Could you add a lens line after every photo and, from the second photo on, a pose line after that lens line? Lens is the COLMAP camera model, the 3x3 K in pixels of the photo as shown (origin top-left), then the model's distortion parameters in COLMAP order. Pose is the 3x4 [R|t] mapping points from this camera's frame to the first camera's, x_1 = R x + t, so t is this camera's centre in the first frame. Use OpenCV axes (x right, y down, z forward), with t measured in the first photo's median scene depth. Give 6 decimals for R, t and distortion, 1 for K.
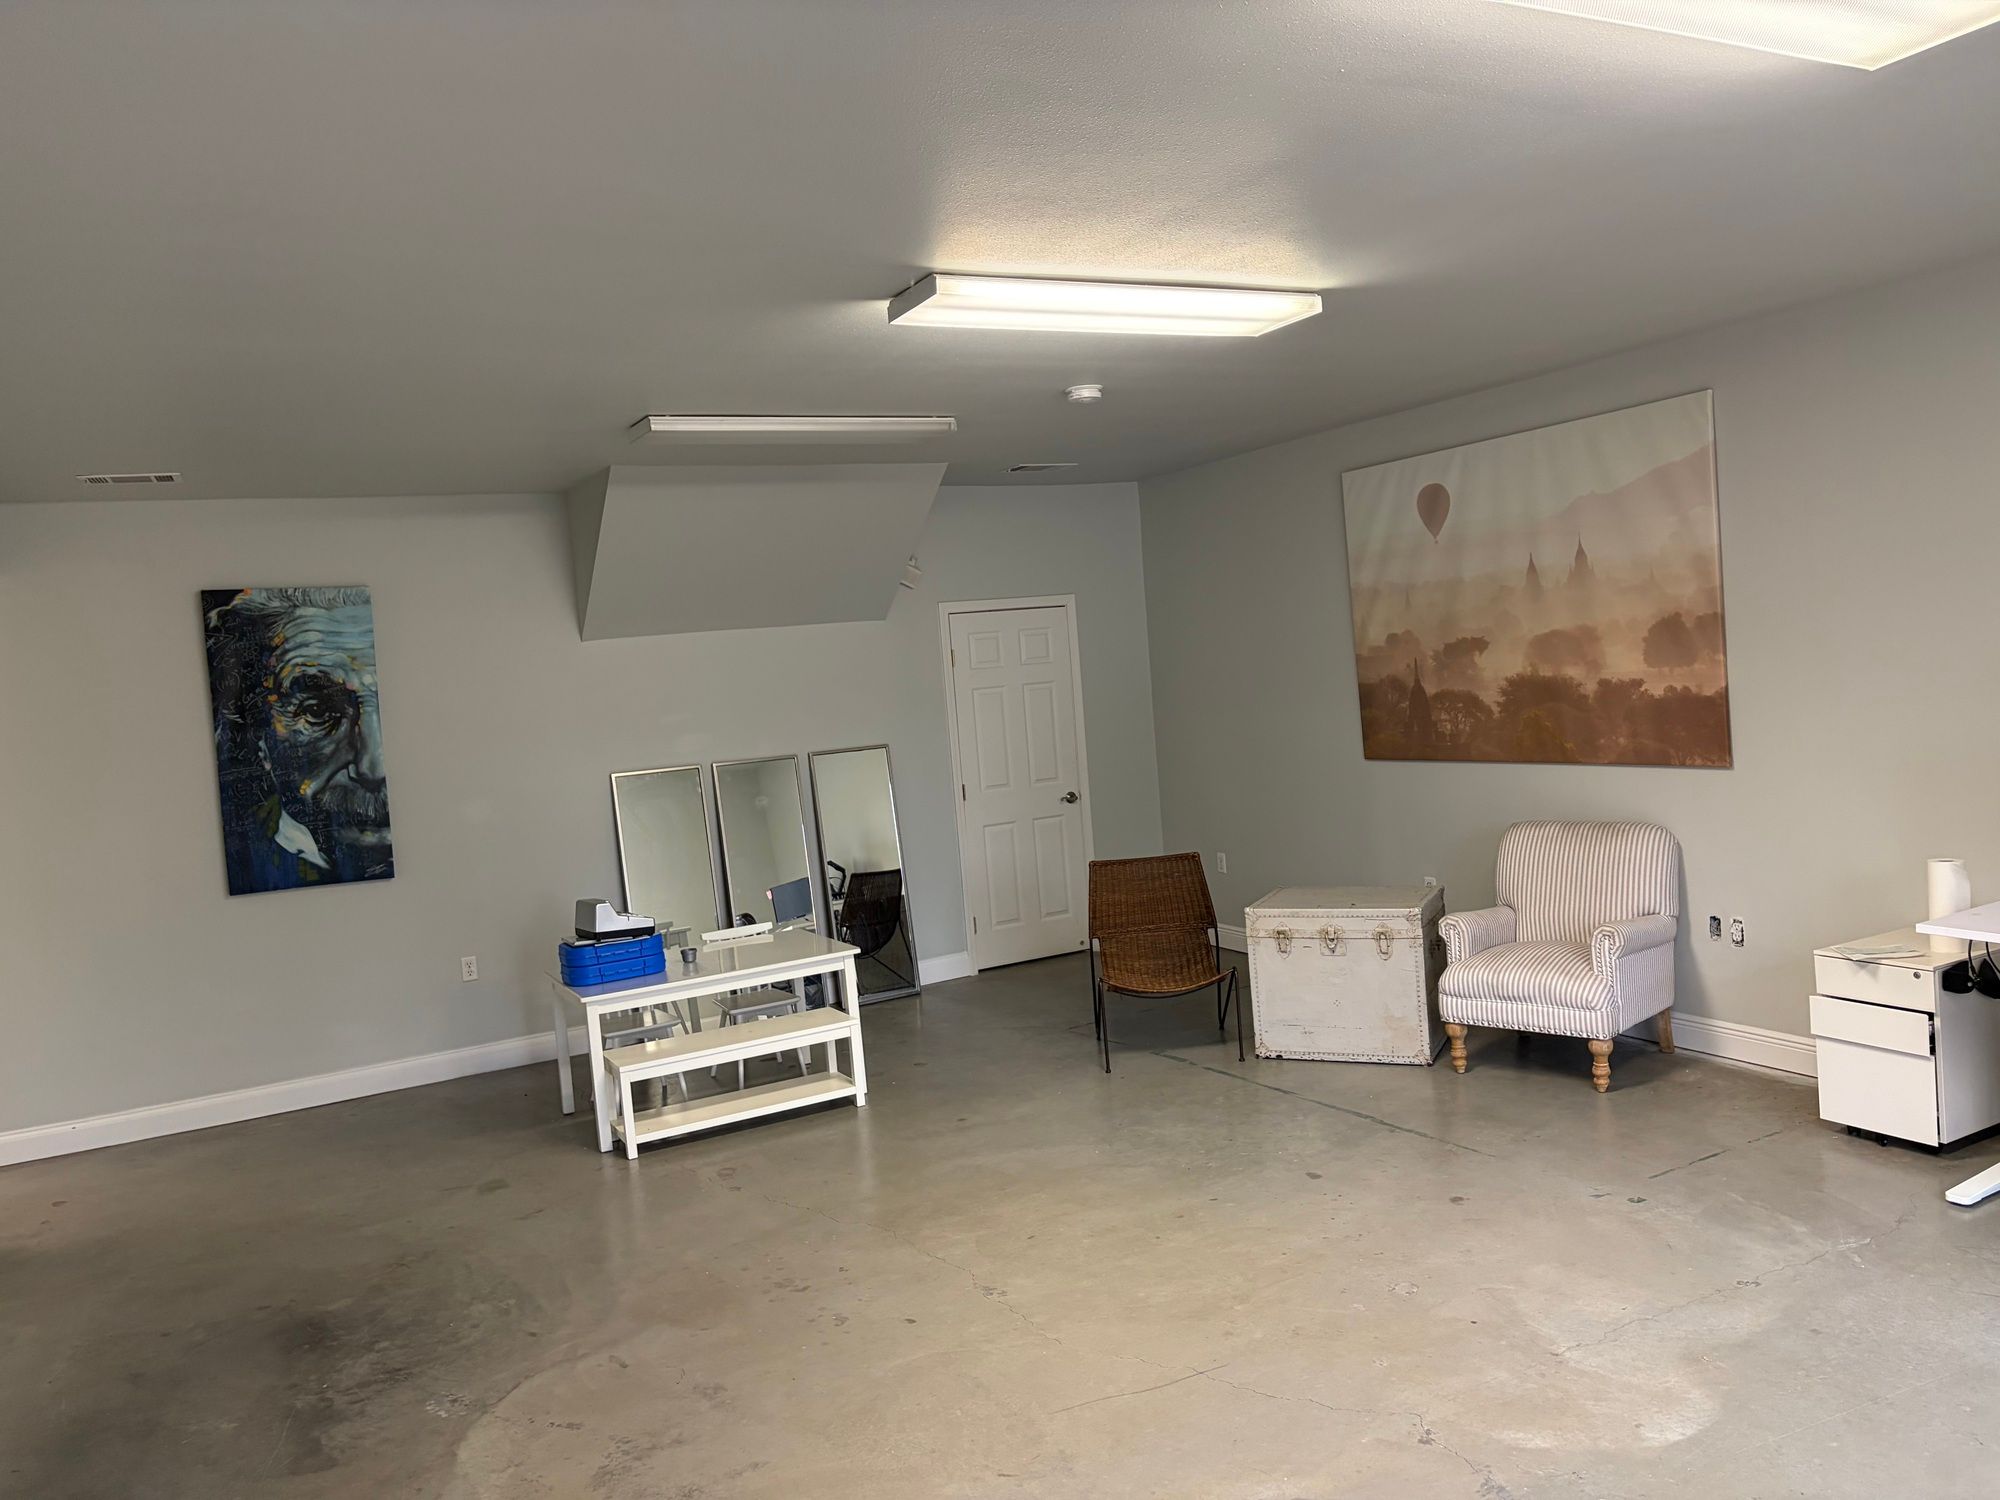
lens RADIAL K [[1491.4, 0, 998.0], [0, 1491.4, 749.5], [0, 0, 1]] dist [0.078818, -0.091284]
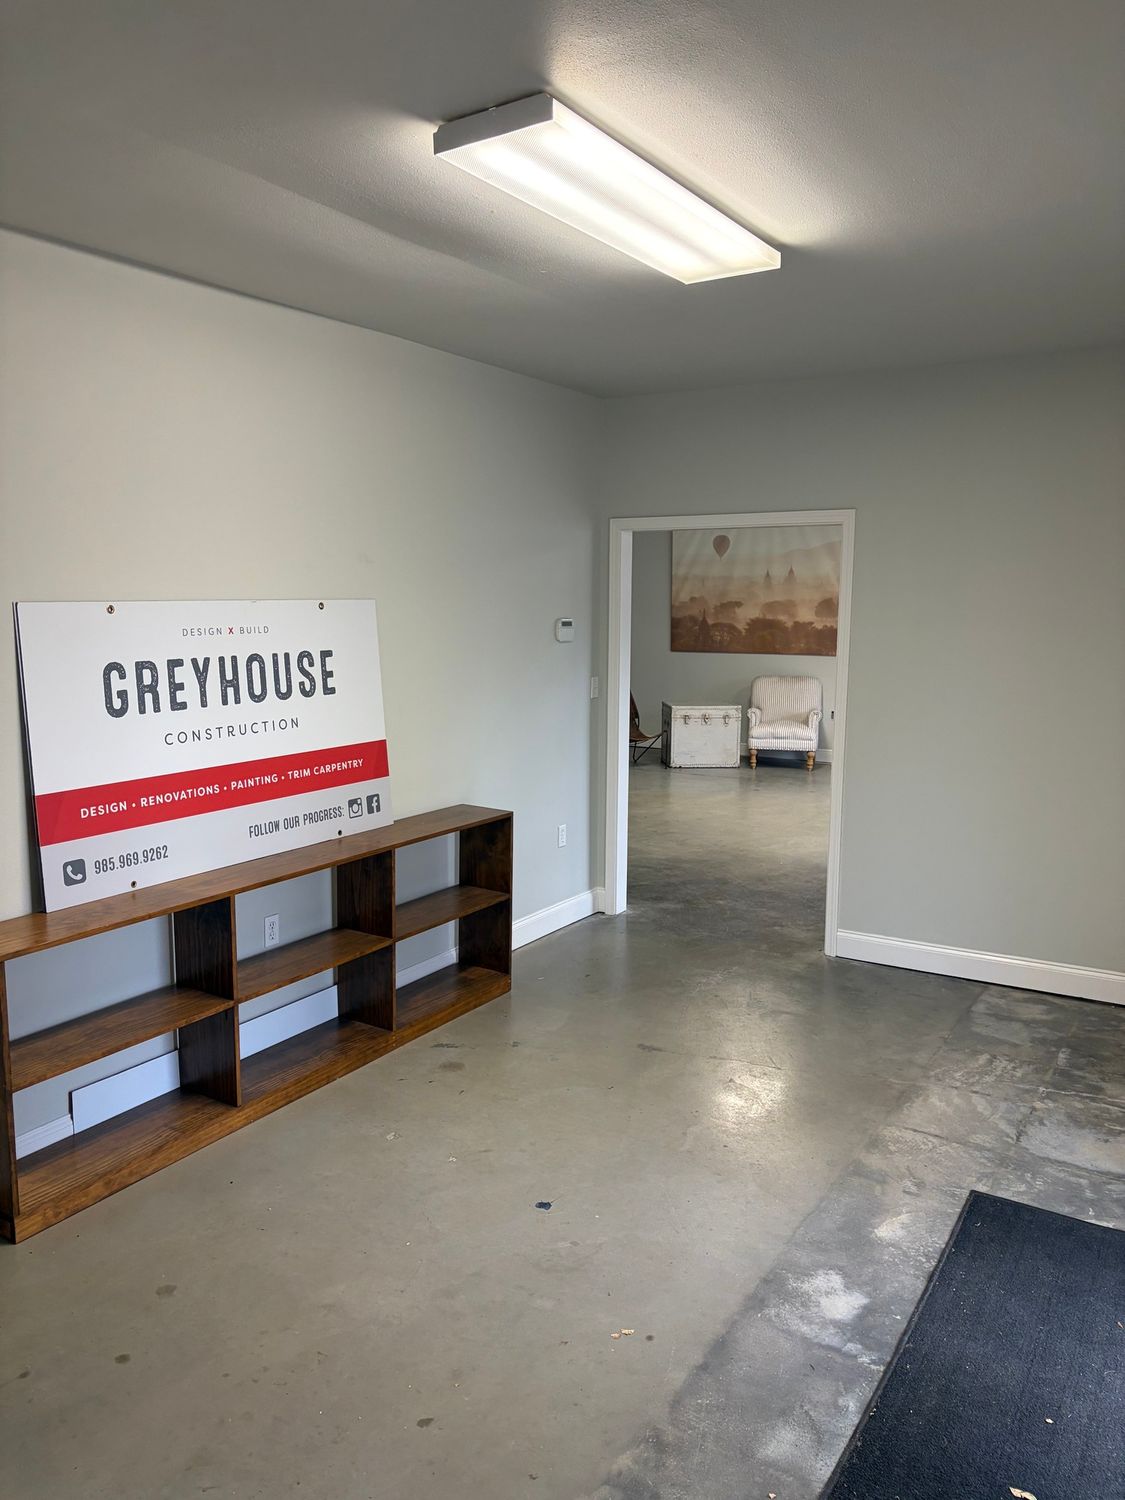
lens RADIAL K [[1118.6, 0, 562.5], [0, 1118.6, 750.0], [0, 0, 1]] dist [0.078818, -0.091284]
pose [[0.873972, 0.017678, 0.485655, -0.863138], [-0.047217, 0.997699, 0.048654, 0.096909], [-0.483677, -0.065453, 0.872796, -0.496345]]
